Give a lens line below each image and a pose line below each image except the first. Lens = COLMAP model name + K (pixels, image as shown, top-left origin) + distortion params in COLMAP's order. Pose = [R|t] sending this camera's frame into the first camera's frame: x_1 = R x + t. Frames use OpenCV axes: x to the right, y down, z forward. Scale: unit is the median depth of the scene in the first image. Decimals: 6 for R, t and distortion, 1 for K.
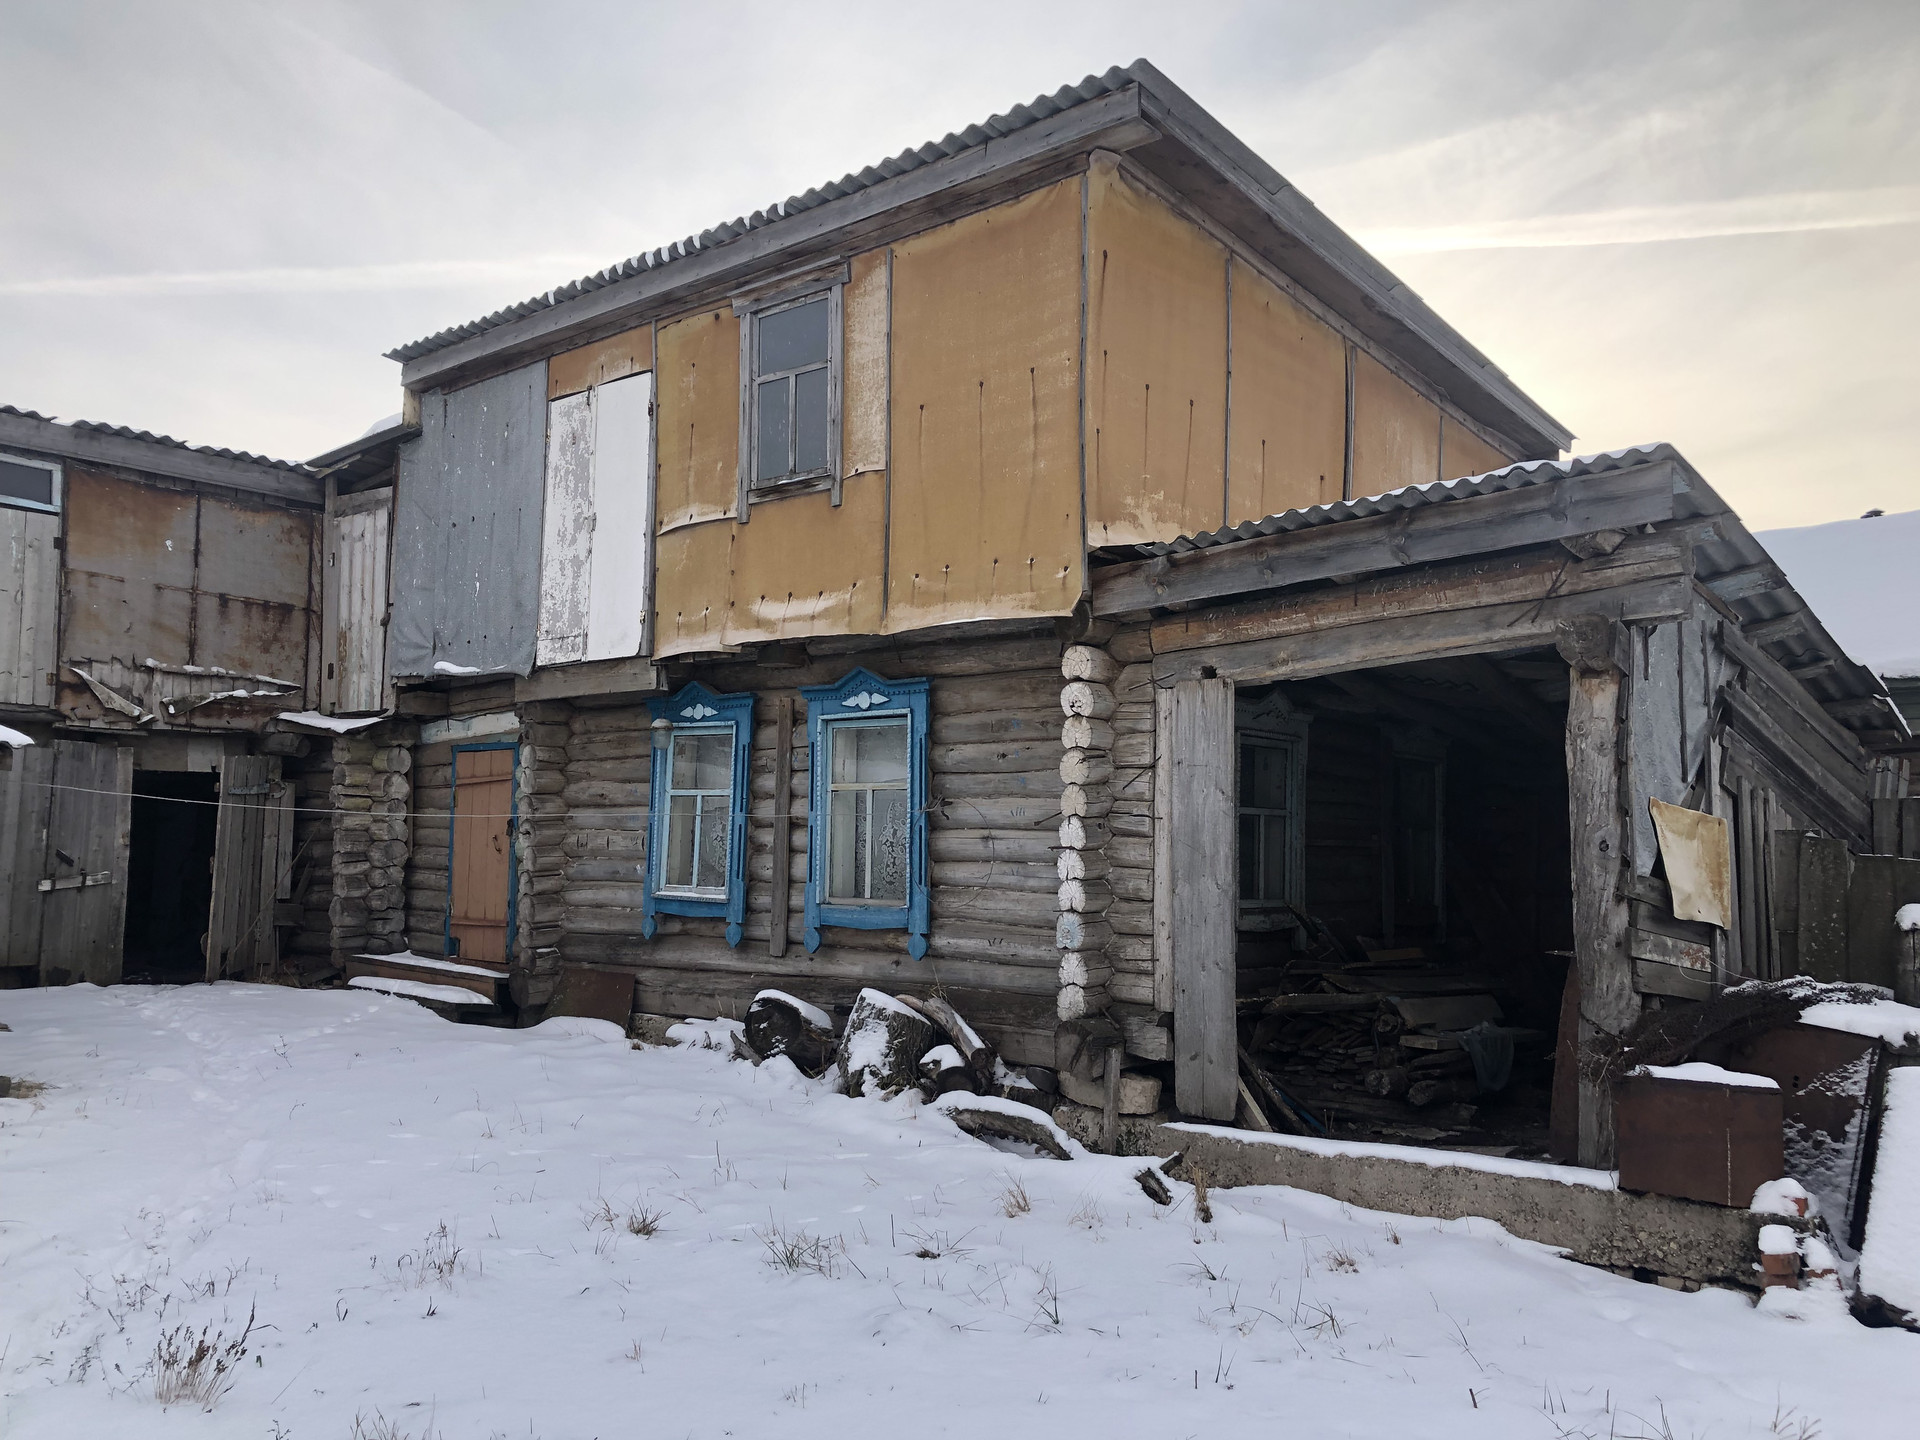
lens RADIAL K [[1534.1, 0, 960.0], [0, 1534.1, 720.0], [0, 0, 1]] dist [0.056914, -0.067539]
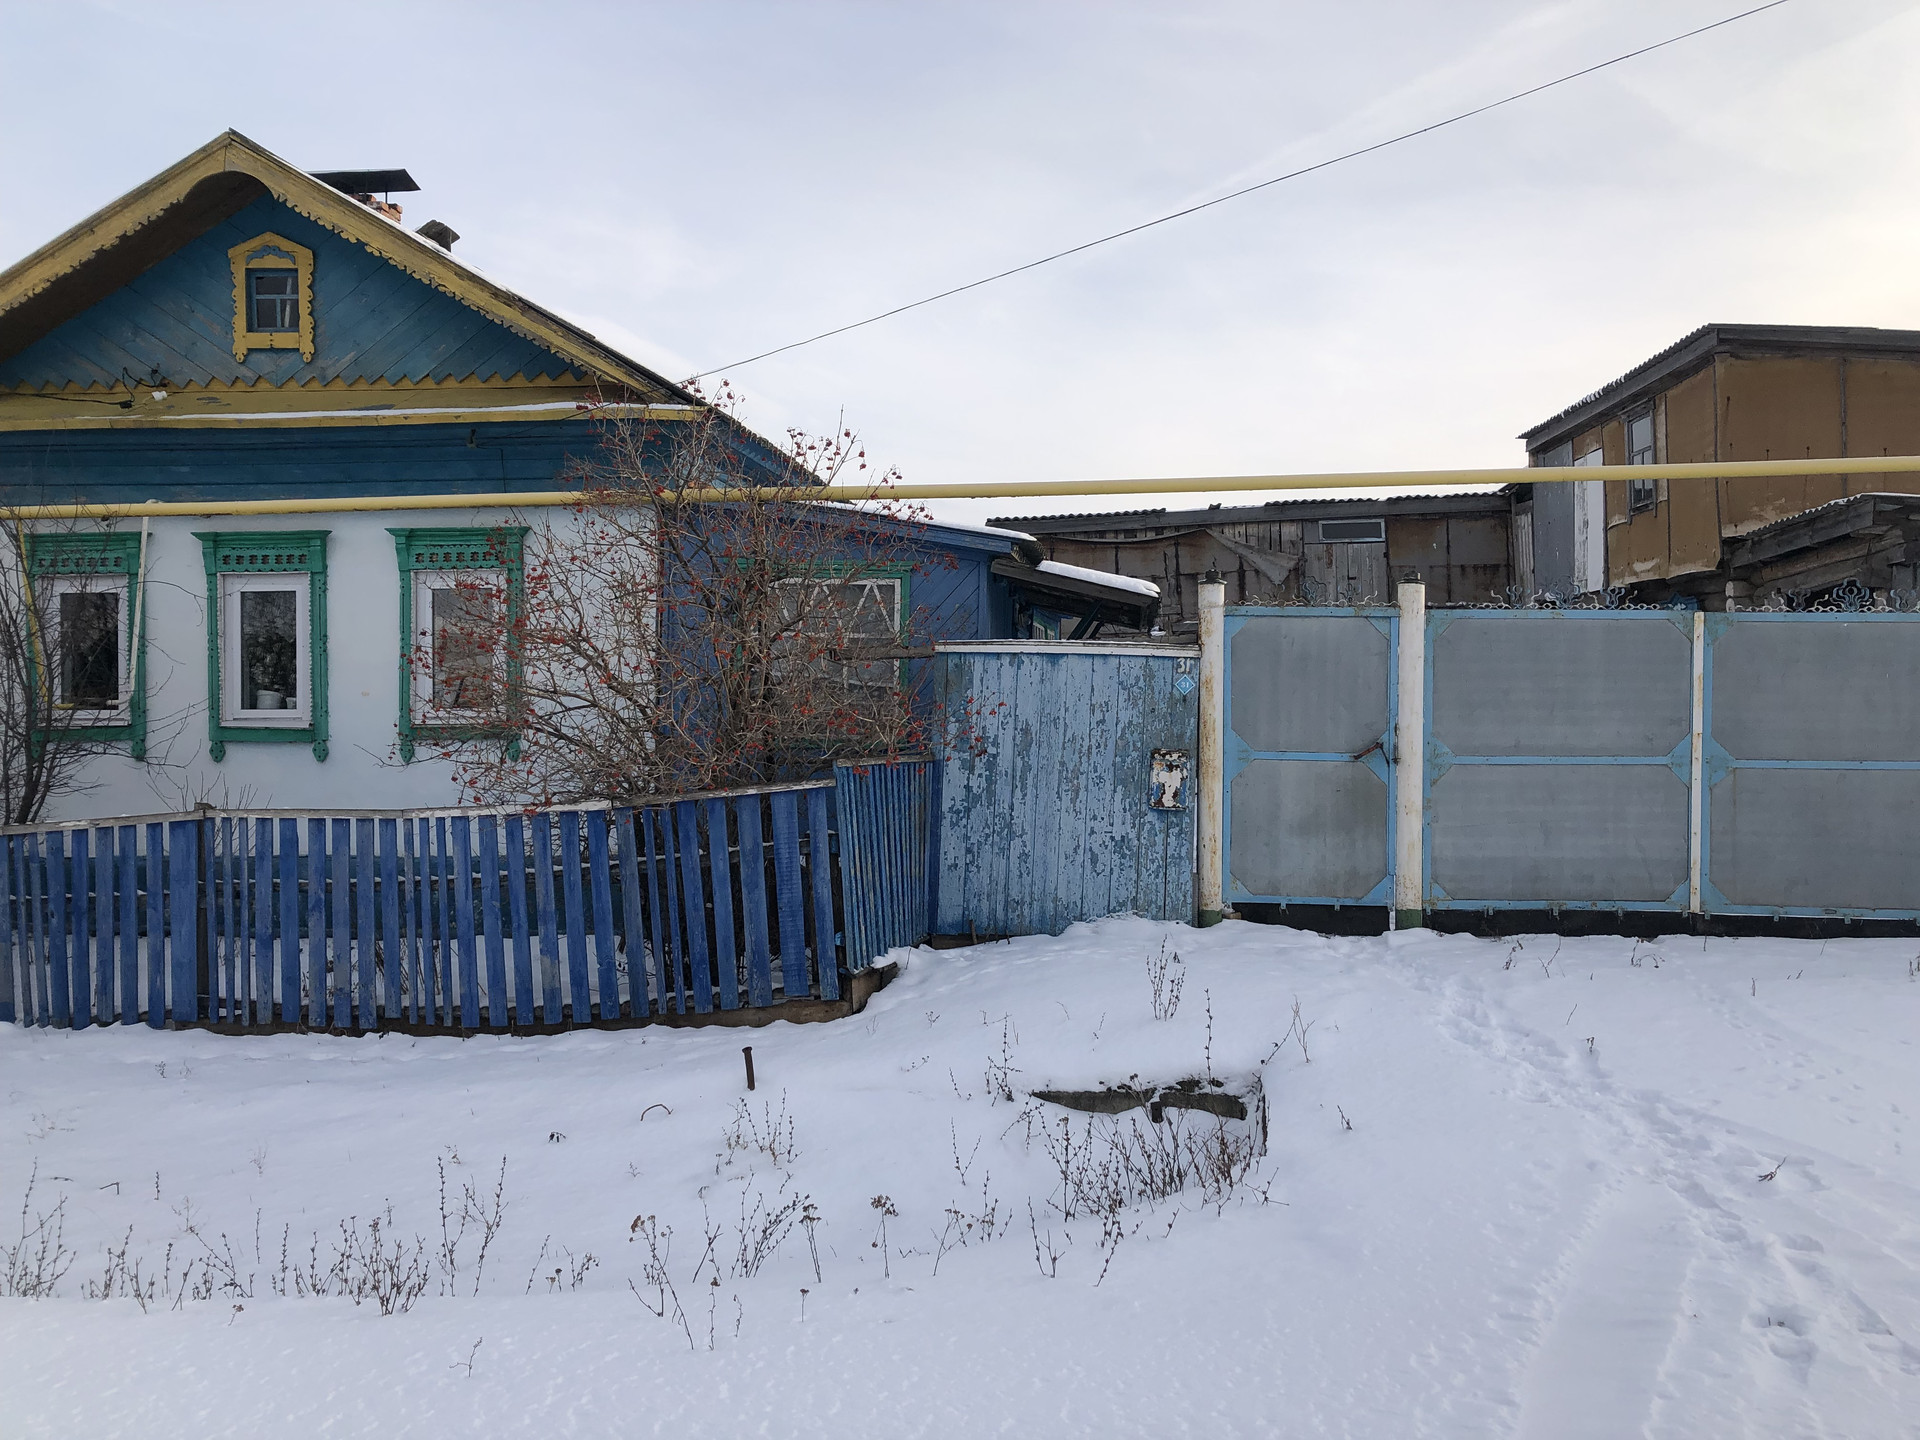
lens RADIAL K [[1534.1, 0, 960.0], [0, 1534.1, 720.0], [0, 0, 1]] dist [0.056914, -0.067539]
pose [[0.598724, -0.021173, -0.800675, 0.998406], [0.100973, 0.993670, 0.049228, -0.060906], [0.794565, -0.110321, 0.597073, -1.010159]]
